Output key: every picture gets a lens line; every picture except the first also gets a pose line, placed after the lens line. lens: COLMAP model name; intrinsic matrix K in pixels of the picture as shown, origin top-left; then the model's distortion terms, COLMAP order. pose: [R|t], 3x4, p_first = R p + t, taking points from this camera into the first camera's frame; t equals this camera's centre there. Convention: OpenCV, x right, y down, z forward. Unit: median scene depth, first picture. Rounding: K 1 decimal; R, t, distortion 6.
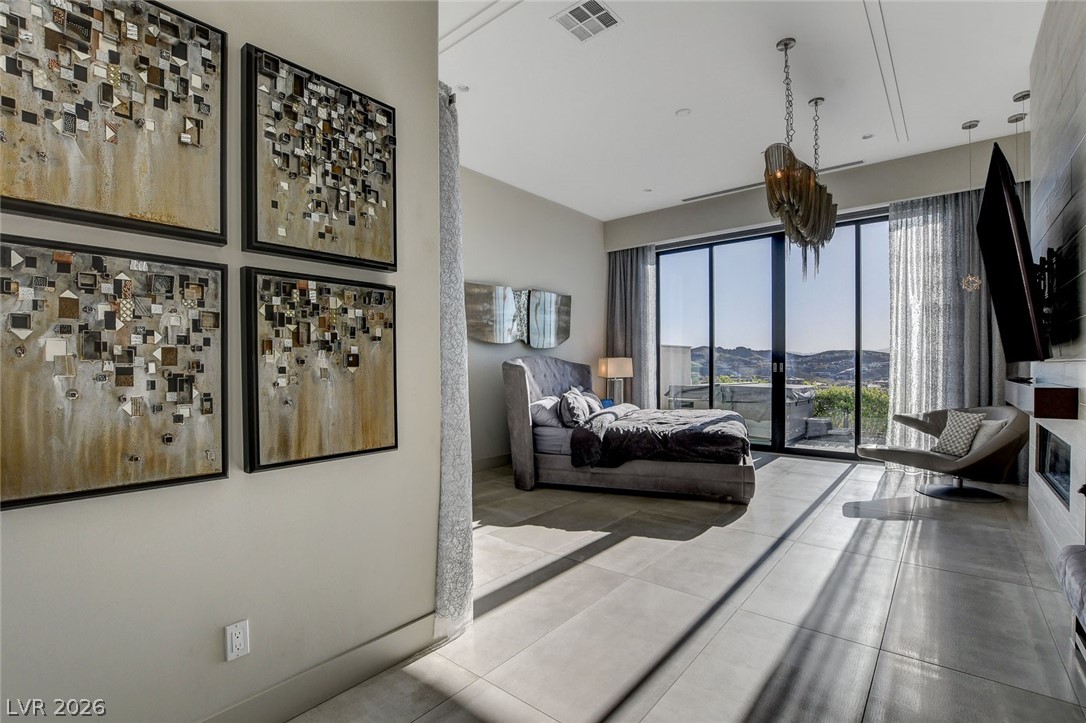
lens RADIAL K [[501.4, 0, 541.0], [0, 501.4, 372.5], [0, 0, 1]] dist [-0.028645, 0.000145]
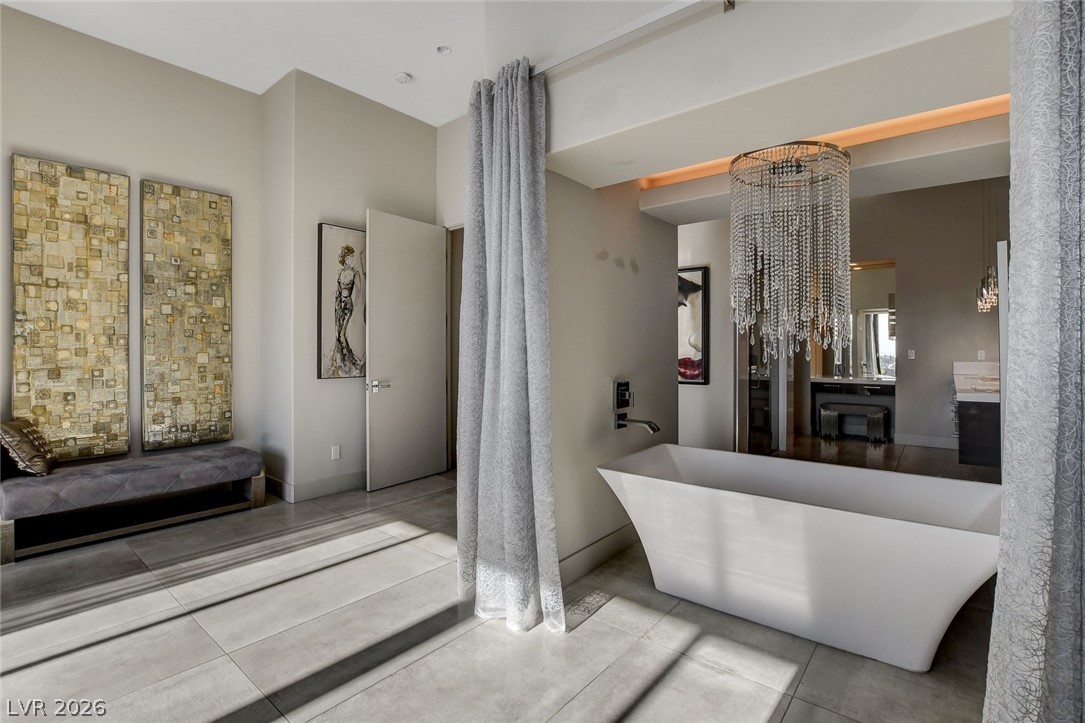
lens RADIAL K [[507.6, 0, 540.7], [0, 507.6, 346.1], [0, 0, 1]] dist [-0.023013, 0.000127]
pose [[-0.999965, 0.008275, 0.000728, -0.151848], [0.008281, 0.999921, 0.009439, -0.014548], [-0.000650, 0.009445, -0.999955, 0.989280]]
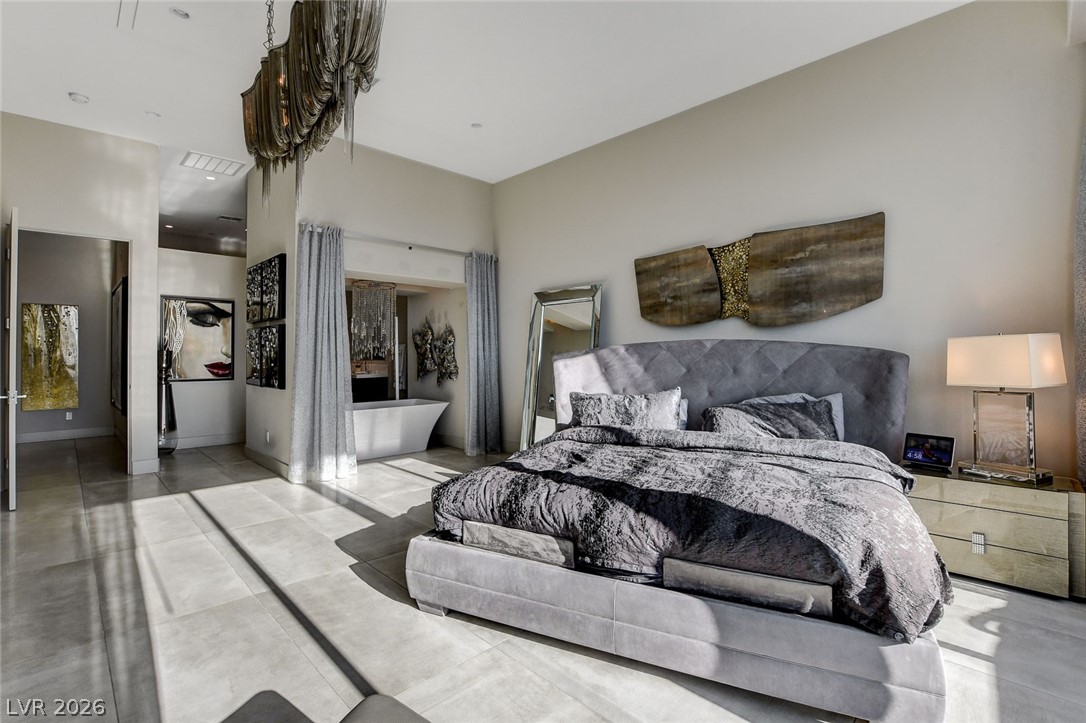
lens RADIAL K [[508.0, 0, 541.2], [0, 508.0, 346.1], [0, 0, 1]] dist [-0.023013, 0.000127]
pose [[-0.101920, -0.005068, -0.994780, 0.852293], [-0.006760, 0.999967, -0.004402, -0.025093], [0.994770, 0.006276, -0.101951, 1.045781]]
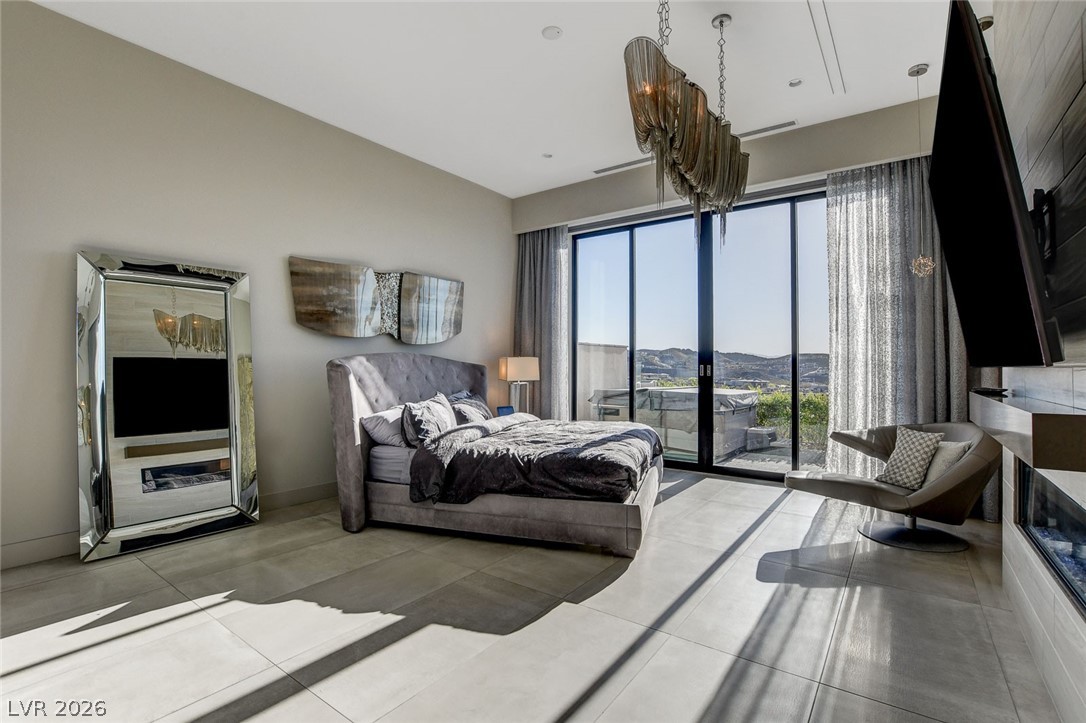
lens RADIAL K [[502.9, 0, 541.5], [0, 502.9, 354.2], [0, 0, 1]] dist [-0.029535, 0.000691]
pose [[0.998233, 0.012037, 0.058189, 0.205849], [-0.009916, 0.999281, -0.036596, -0.005340], [-0.058587, 0.035954, 0.997635, 0.231515]]
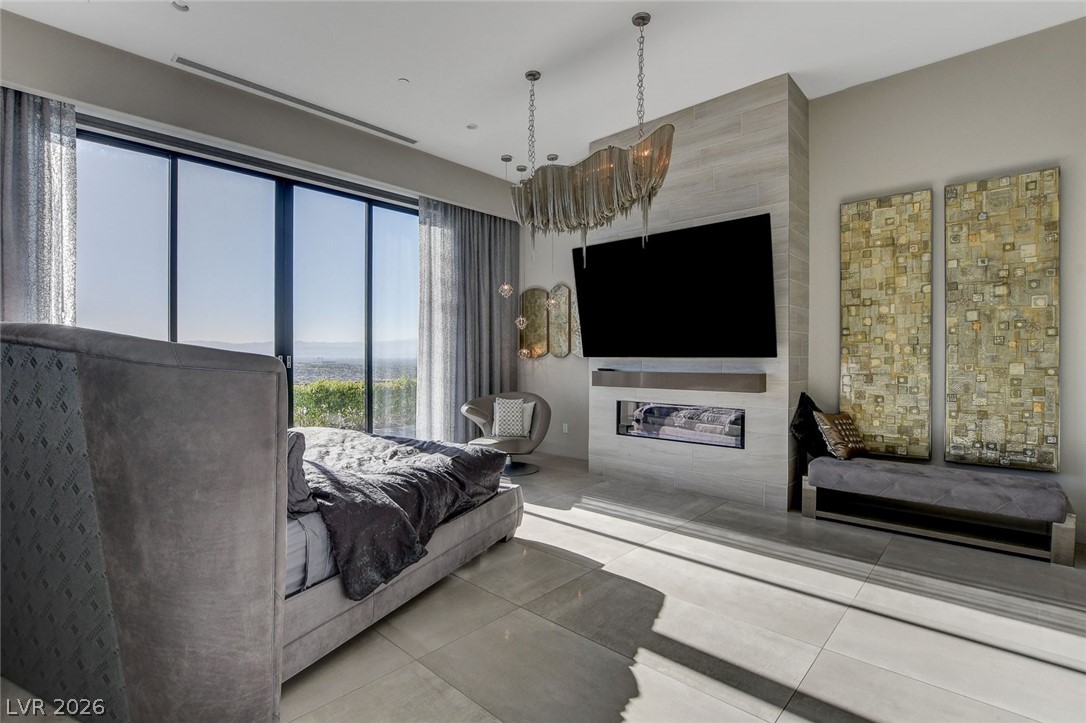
lens RADIAL K [[510.3, 0, 533.2], [0, 510.3, 364.8], [0, 0, 1]] dist [-0.028374, 0.000216]
pose [[0.061755, -0.006733, 0.998069, -0.335345], [0.010524, 0.999926, 0.006095, -0.008999], [-0.998036, 0.010127, 0.061821, 0.803279]]
